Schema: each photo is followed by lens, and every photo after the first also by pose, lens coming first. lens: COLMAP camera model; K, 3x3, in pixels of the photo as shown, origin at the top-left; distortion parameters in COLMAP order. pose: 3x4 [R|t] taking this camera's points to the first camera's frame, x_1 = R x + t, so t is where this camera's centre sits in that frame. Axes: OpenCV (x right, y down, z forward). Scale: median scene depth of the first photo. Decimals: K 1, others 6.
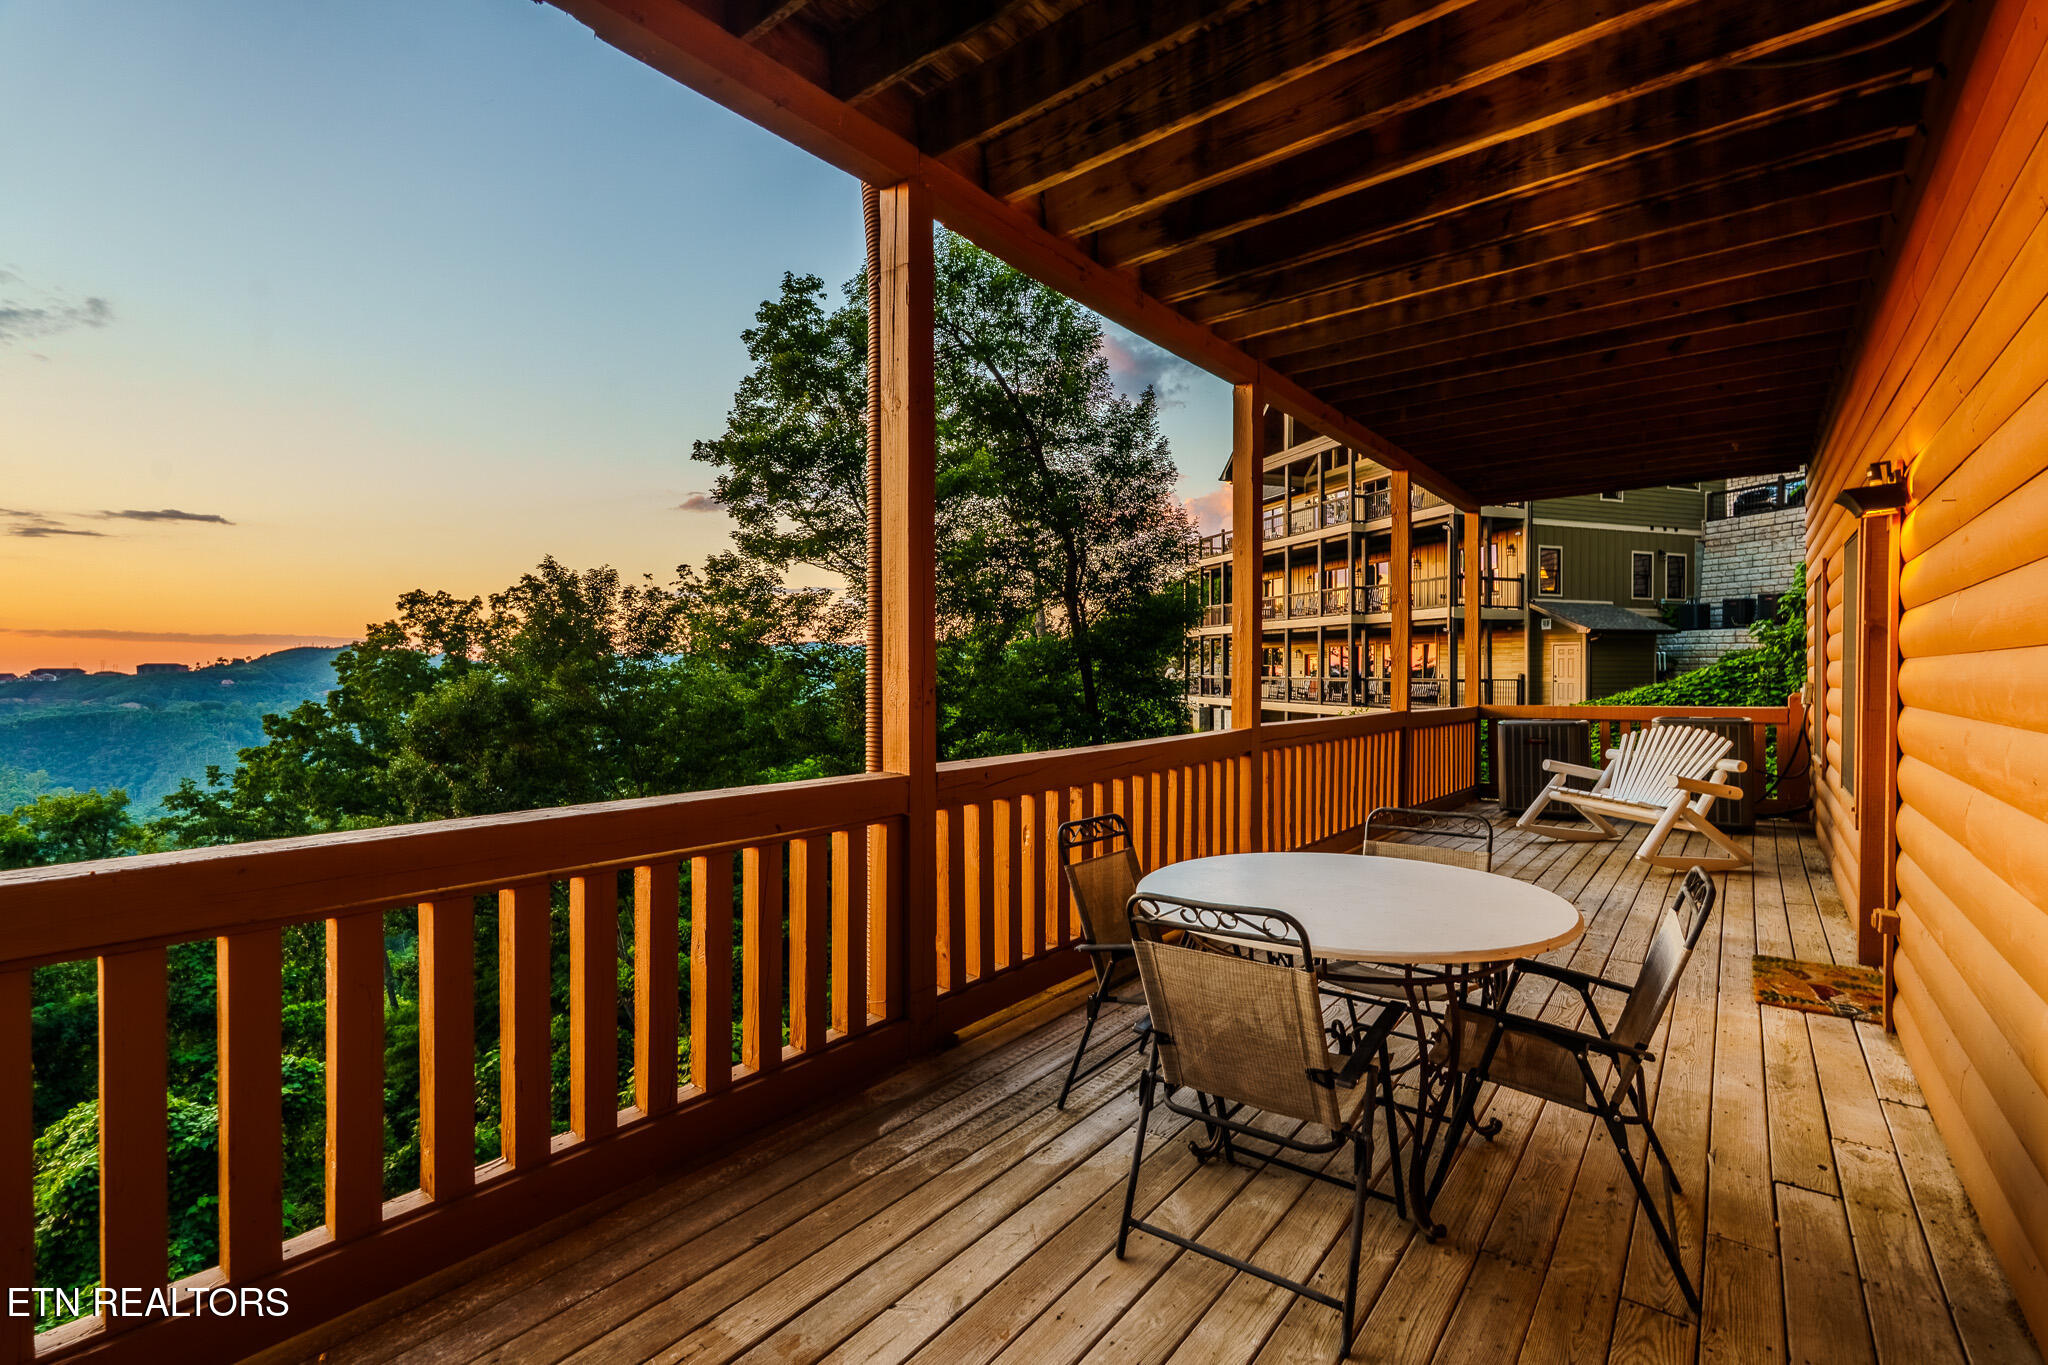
lens RADIAL K [[912.6, 0, 1024.0], [0, 912.6, 682.5], [0, 0, 1]] dist [-0.000225, -0.000019]
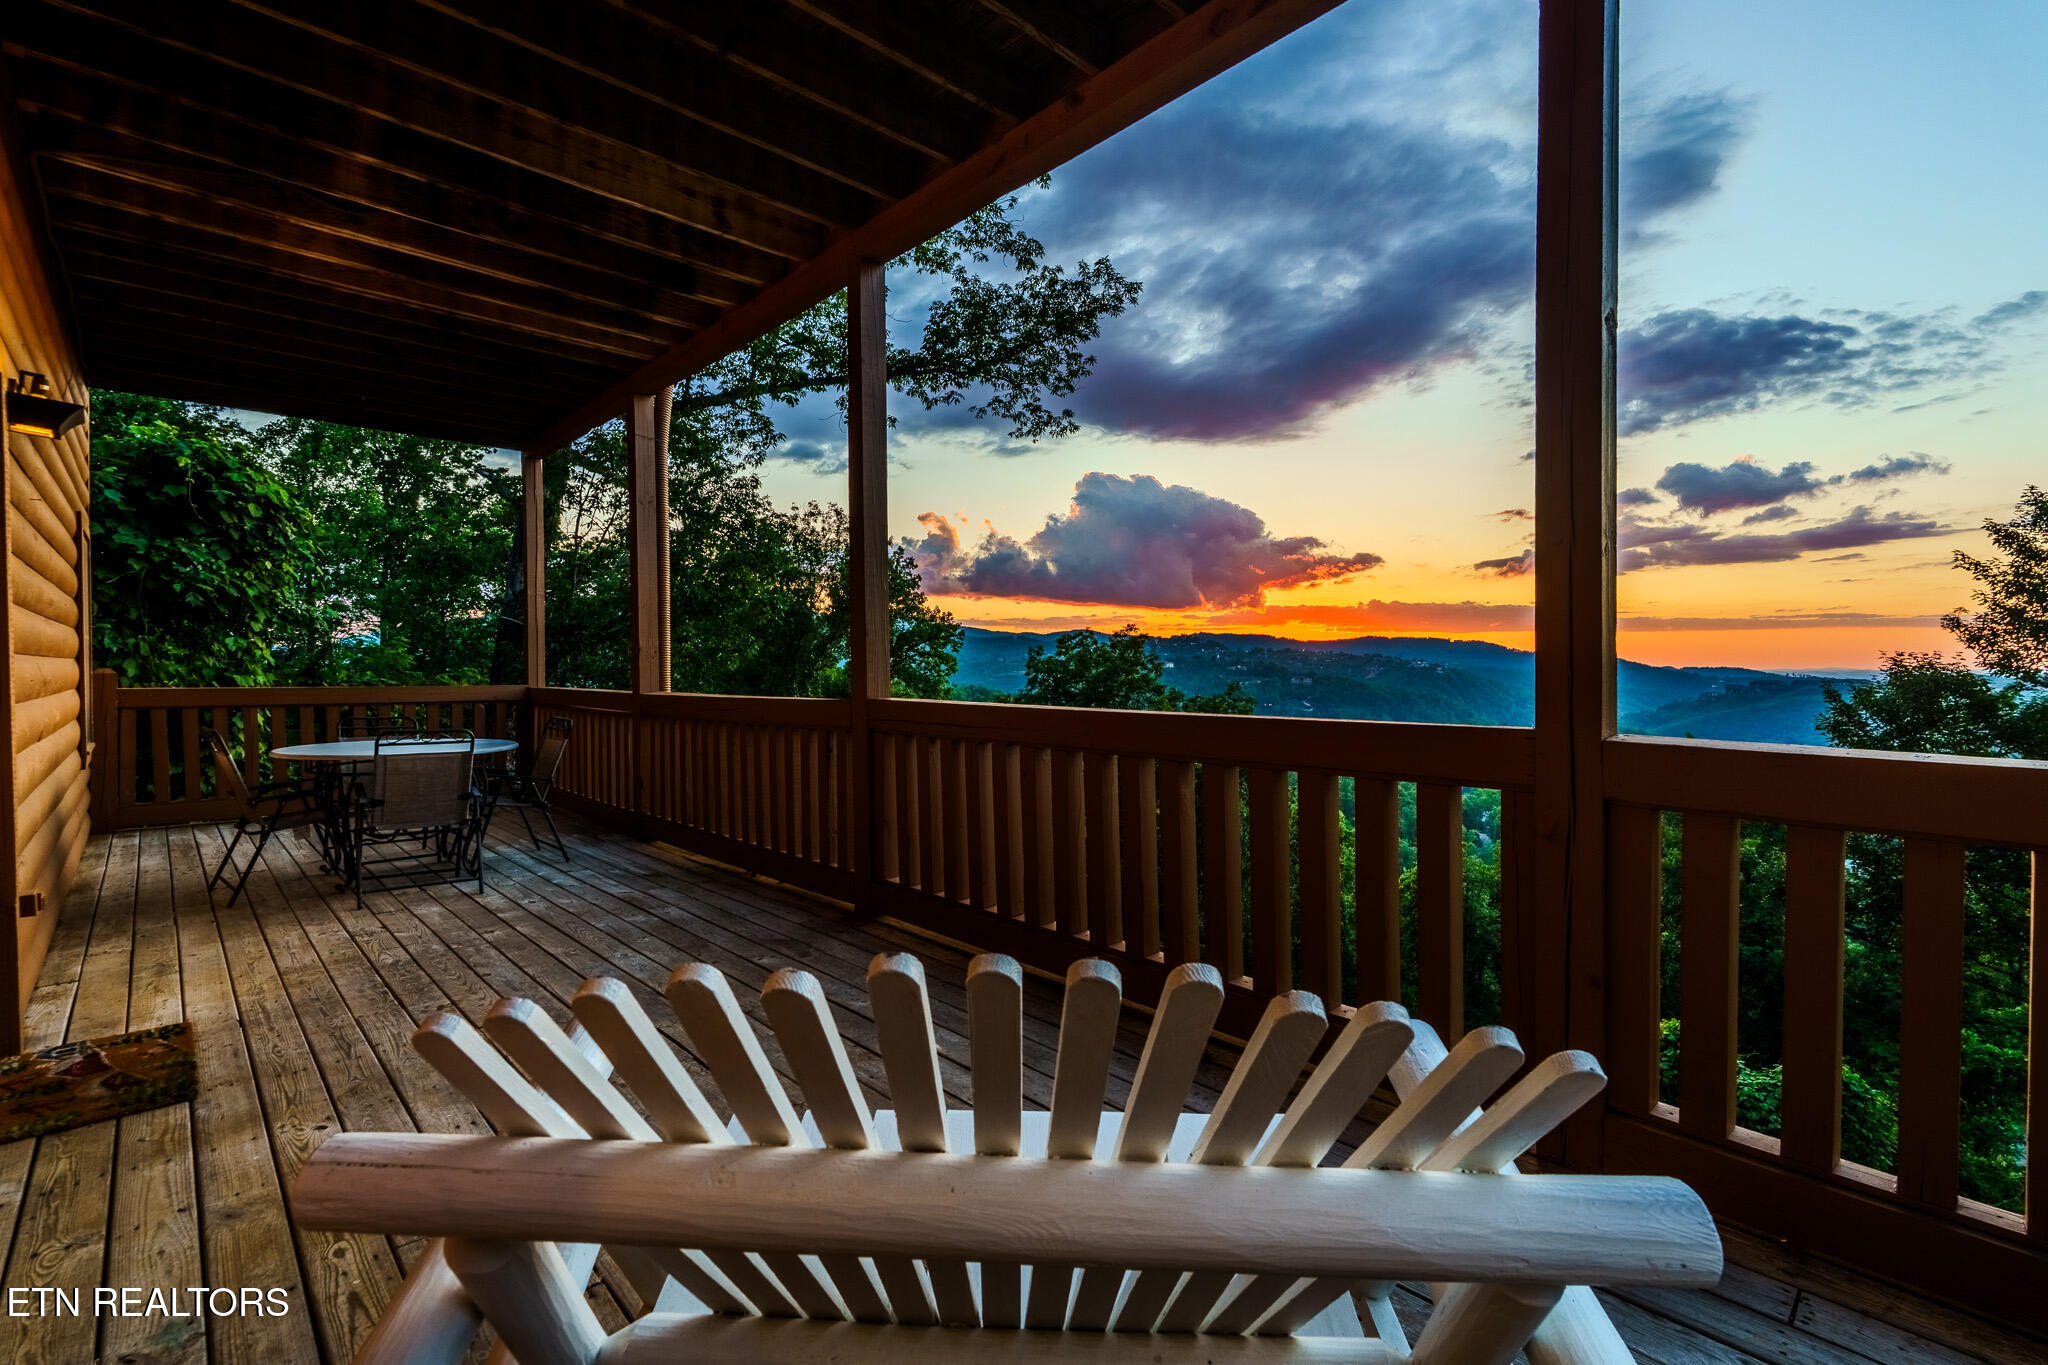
lens RADIAL K [[918.0, 0, 1016.6], [0, 918.0, 671.0], [0, 0, 1]] dist [-0.001453, -0.000088]
pose [[-0.151153, 0.009169, -0.988468, 1.362894], [-0.007323, 0.999919, 0.010395, 0.022720], [0.988483, 0.008809, -0.151074, 1.685059]]
